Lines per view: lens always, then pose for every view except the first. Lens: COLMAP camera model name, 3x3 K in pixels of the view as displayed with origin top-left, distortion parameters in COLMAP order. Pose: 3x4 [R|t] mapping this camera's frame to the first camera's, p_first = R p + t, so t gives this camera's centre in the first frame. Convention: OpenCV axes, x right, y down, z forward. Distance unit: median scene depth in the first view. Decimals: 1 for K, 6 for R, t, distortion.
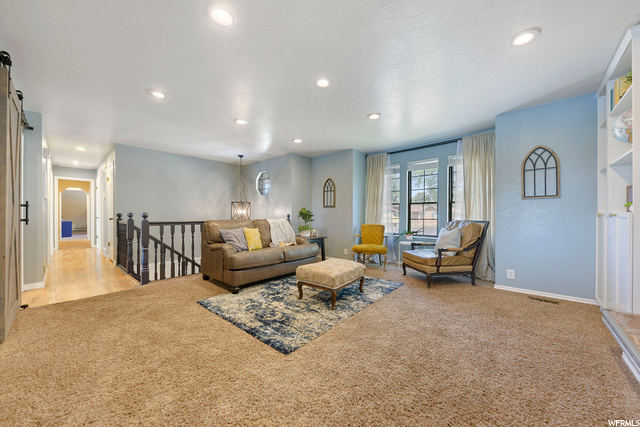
lens RADIAL K [[239.7, 0, 324.2], [0, 239.7, 214.8], [0, 0, 1]] dist [0.016776, 0.000078]
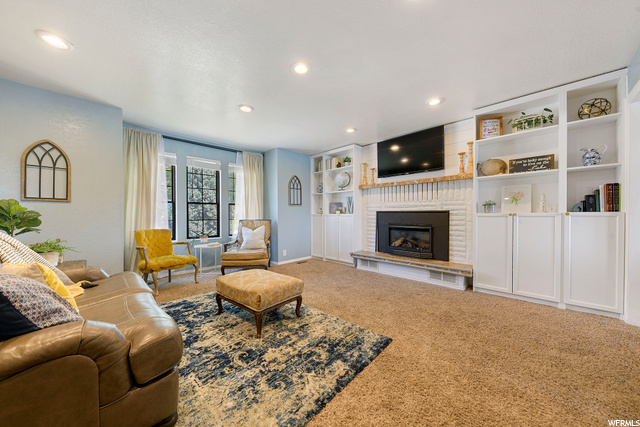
lens RADIAL K [[222.2, 0, 323.7], [0, 222.2, 213.7], [0, 0, 1]] dist [0.001643, 0.000036]
pose [[0.023851, 0.002310, 0.999713, -0.846461], [0.004257, 0.999988, -0.002412, -0.004093], [-0.999706, 0.004313, 0.023841, 0.910180]]
